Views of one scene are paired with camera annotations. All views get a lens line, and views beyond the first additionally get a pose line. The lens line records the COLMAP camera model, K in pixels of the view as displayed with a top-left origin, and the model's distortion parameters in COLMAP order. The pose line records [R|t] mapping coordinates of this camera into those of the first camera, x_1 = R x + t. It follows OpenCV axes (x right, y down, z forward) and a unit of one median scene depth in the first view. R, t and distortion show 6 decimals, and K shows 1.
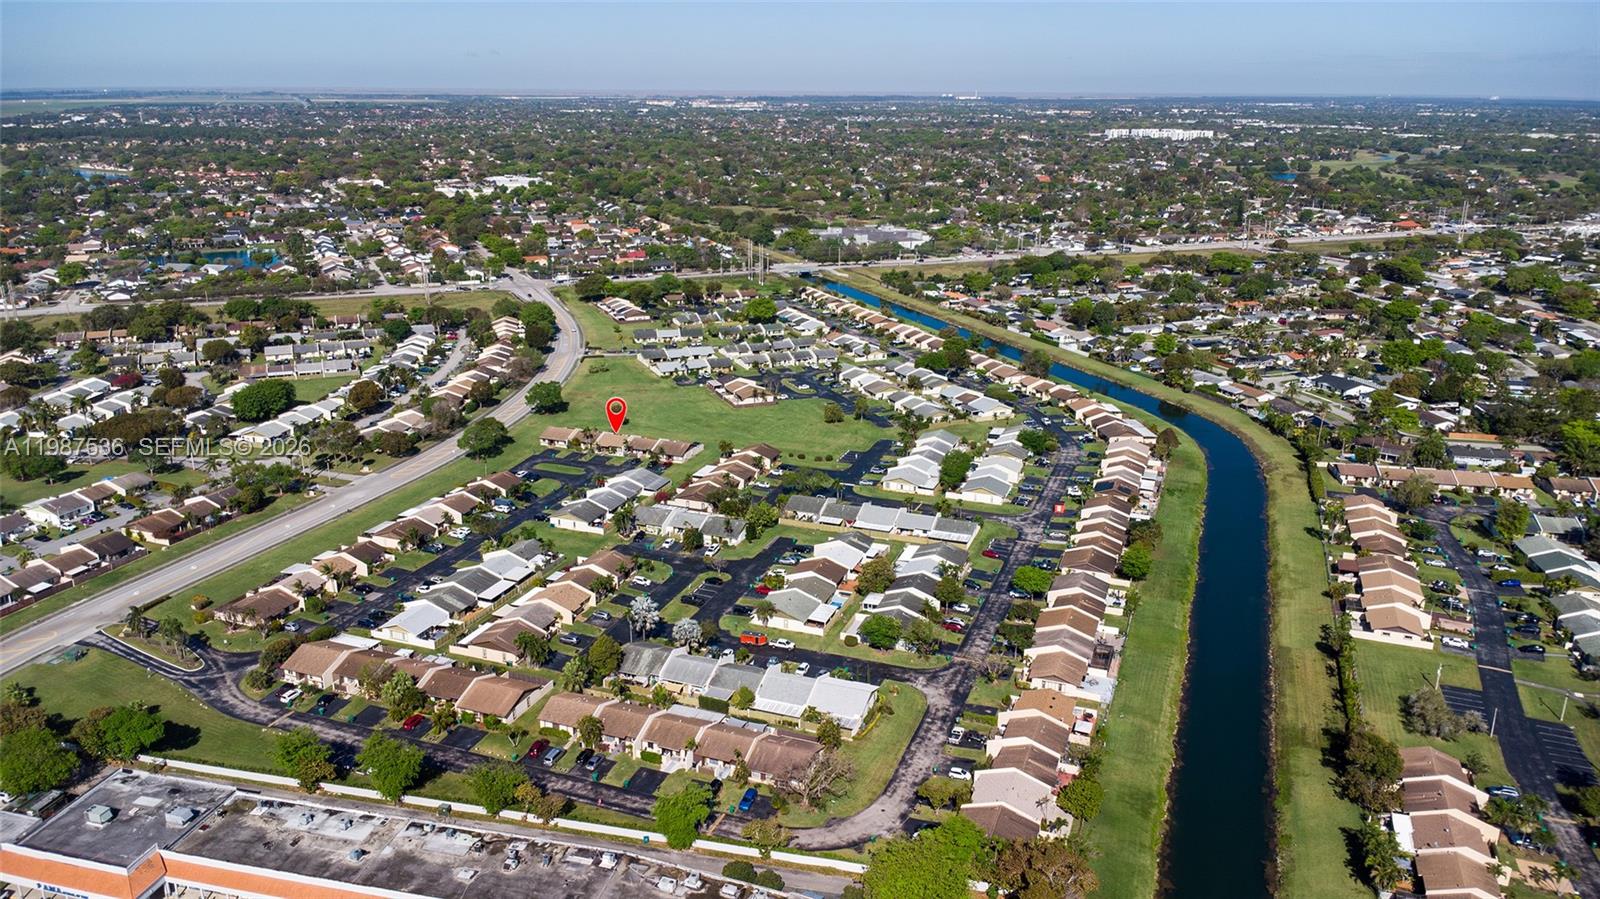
lens RADIAL K [[1114.1, 0, 800.0], [0, 1114.1, 449.5], [0, 0, 1]] dist [0.018004, -0.002223]
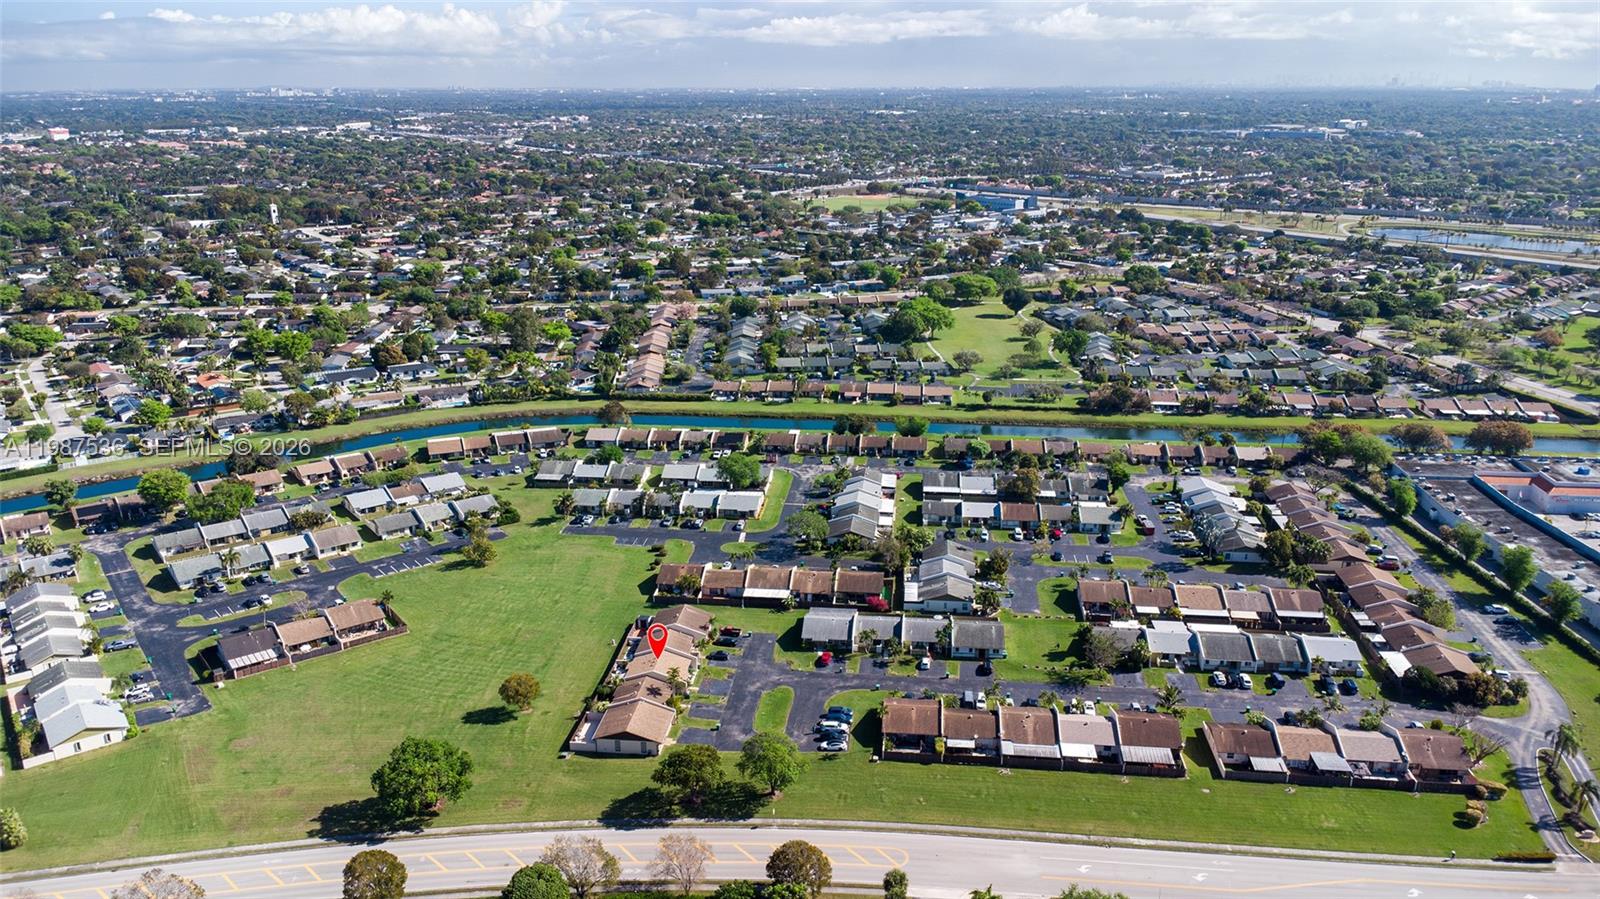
lens RADIAL K [[1209.9, 0, 800.0], [0, 1209.9, 449.5], [0, 0, 1]] dist [-0.004749, -0.003129]
pose [[-0.246115, -0.289194, 0.925091, -0.817714], [0.306176, 0.882380, 0.357298, -0.349396], [-0.919611, 0.371177, -0.128623, 1.080057]]
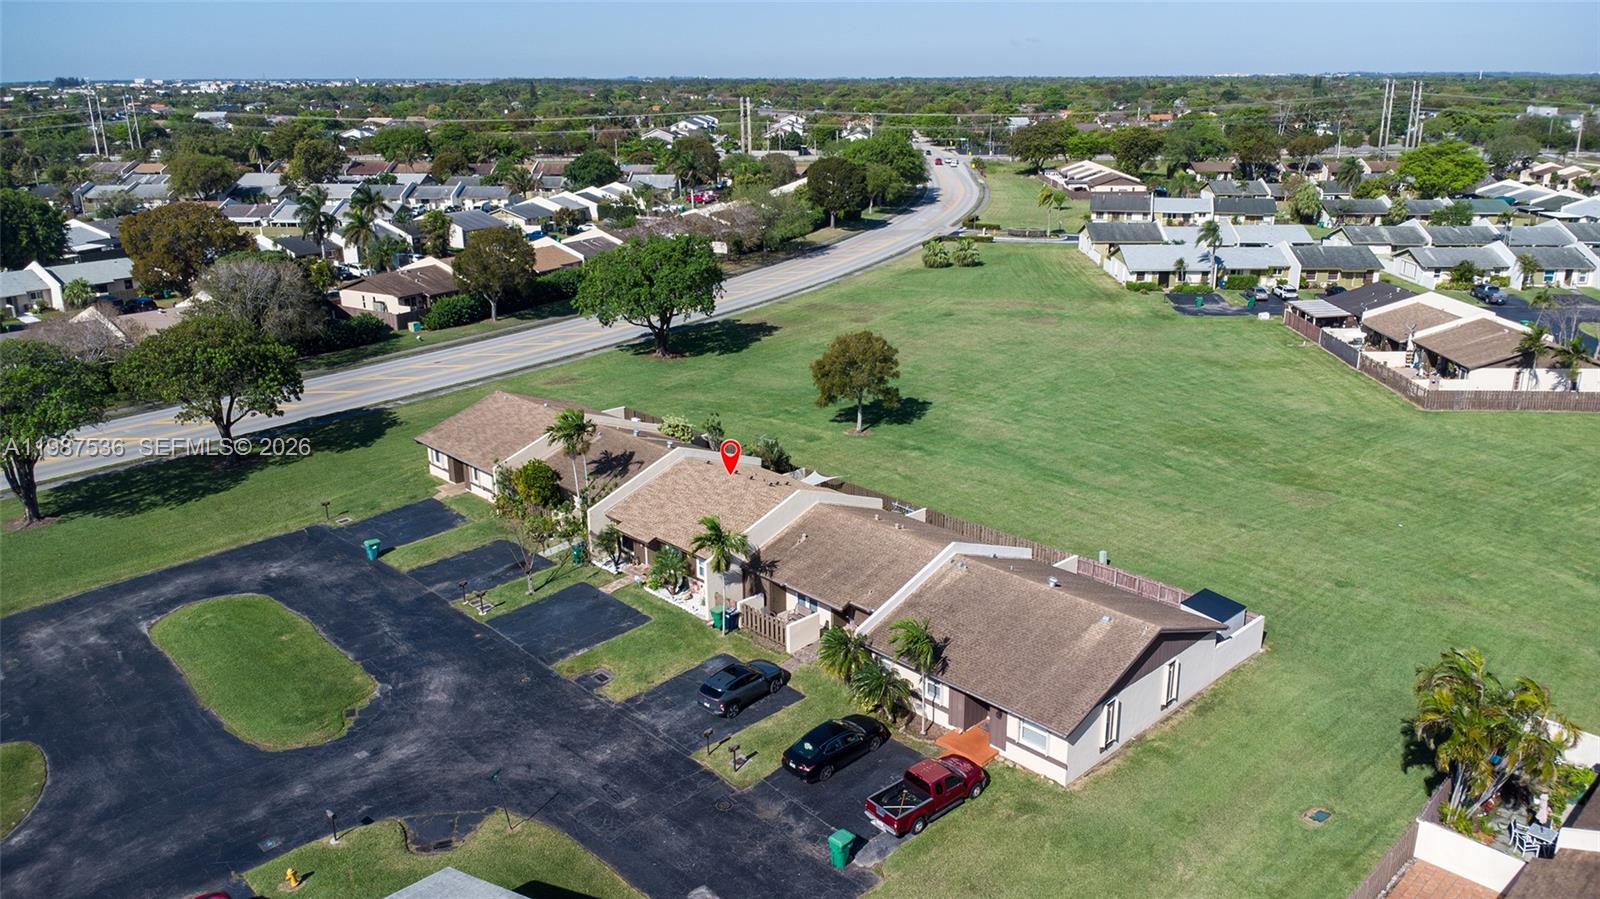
lens RADIAL K [[1151.4, 0, 845.5], [0, 1151.4, 448.8], [0, 0, 1]] dist [-0.004078, -0.000249]
pose [[0.909939, 0.115430, -0.398356, -0.088585], [-0.116721, 0.992941, 0.021103, -0.025413], [0.397979, 0.027294, 0.916988, 0.940286]]
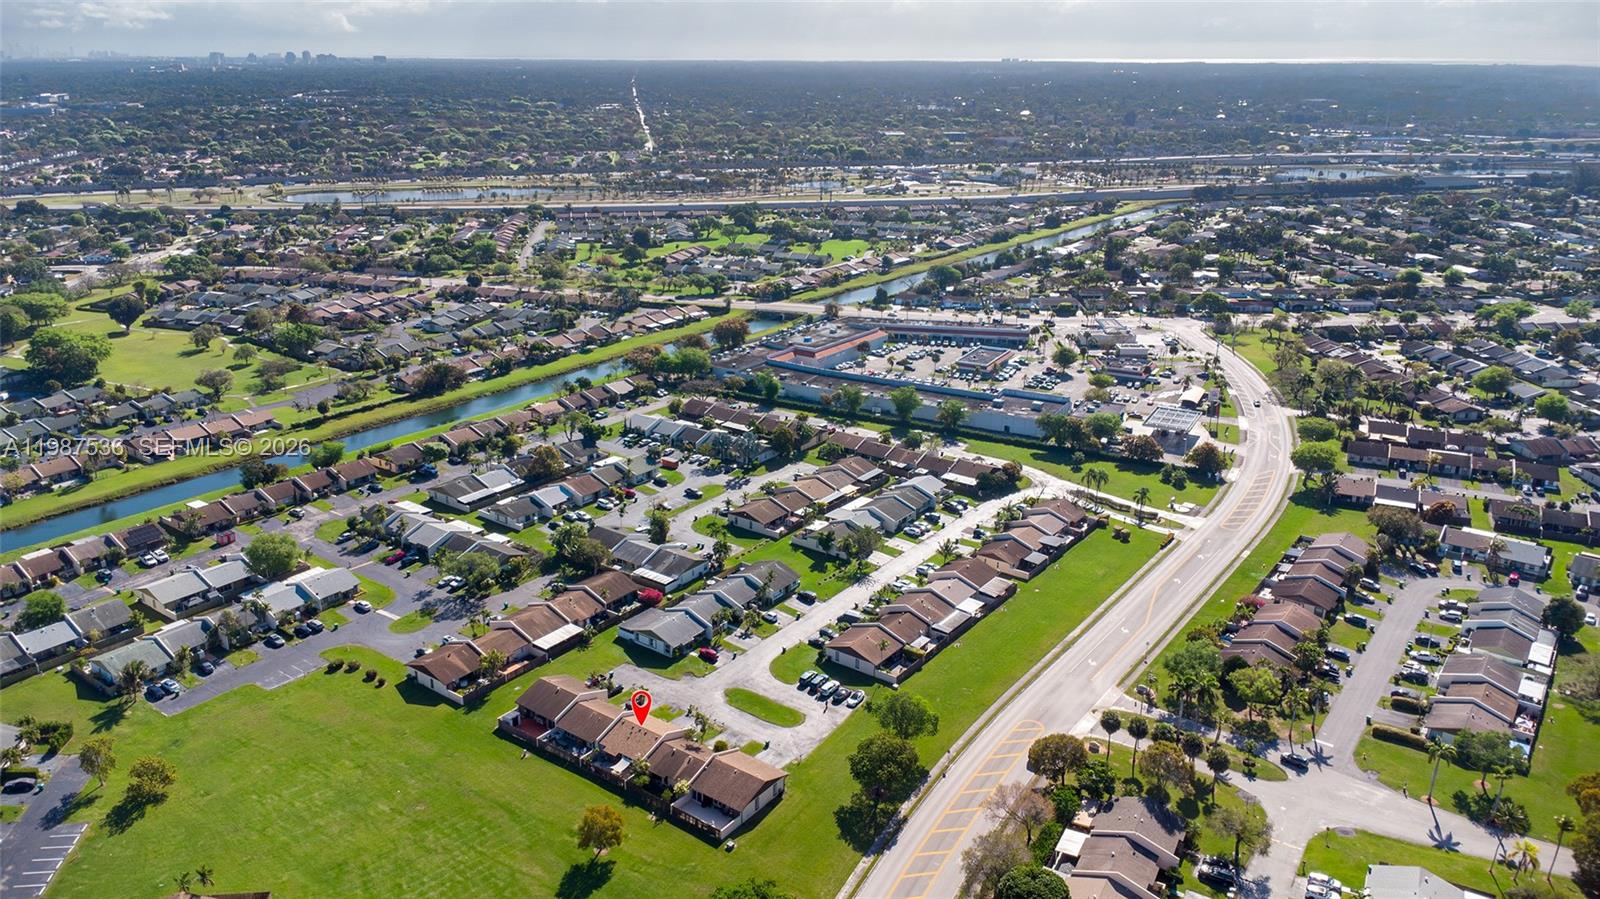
lens RADIAL K [[1151.4, 0, 845.5], [0, 1151.4, 448.8], [0, 0, 1]] dist [-0.004078, -0.000249]
pose [[-0.967654, -0.095034, 0.233698, -0.408368], [0.066018, 0.798669, 0.598138, -0.464733], [-0.243491, 0.594219, -0.766561, 1.441783]]
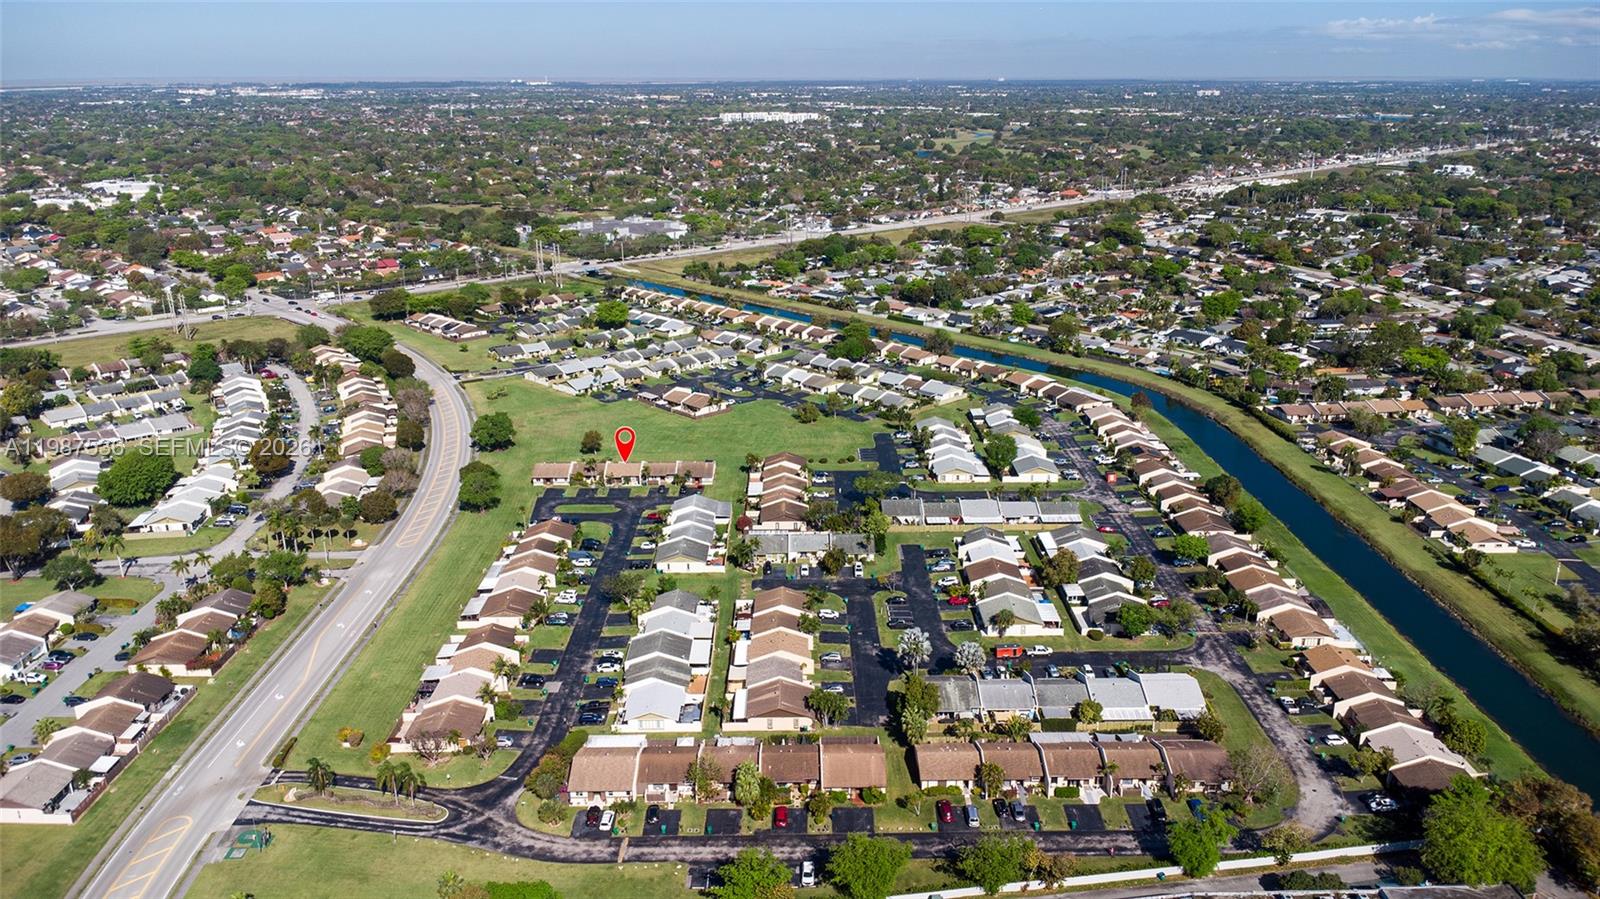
lens RADIAL K [[1114.1, 0, 800.0], [0, 1114.1, 449.5], [0, 0, 1]] dist [0.018004, -0.002223]
pose [[0.930694, -0.123588, 0.344288, -0.378558], [0.119466, 0.992281, 0.033251, -0.041069], [-0.345740, 0.010185, 0.938275, 0.115883]]
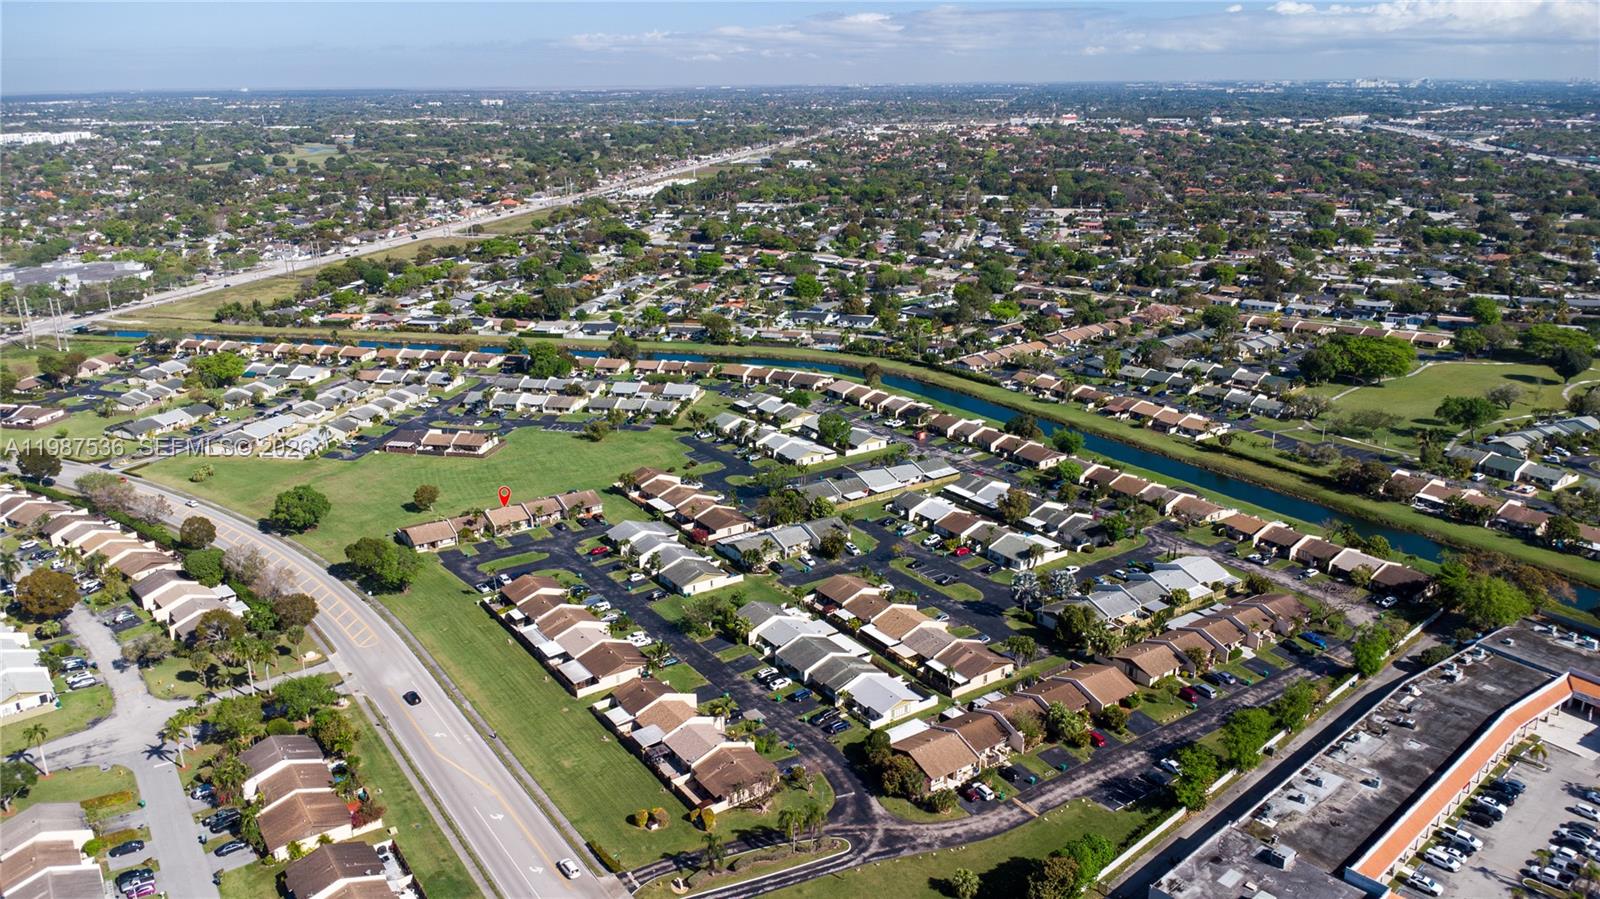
lens RADIAL K [[1162.5, 0, 749.8], [0, 1162.5, 450.6], [0, 0, 1]] dist [0.014643, 0.002713]
pose [[0.584289, -0.256958, 0.769791, -0.776756], [0.262353, 0.957424, 0.120458, -0.120291], [-0.767969, 0.131575, 0.626826, 0.362498]]
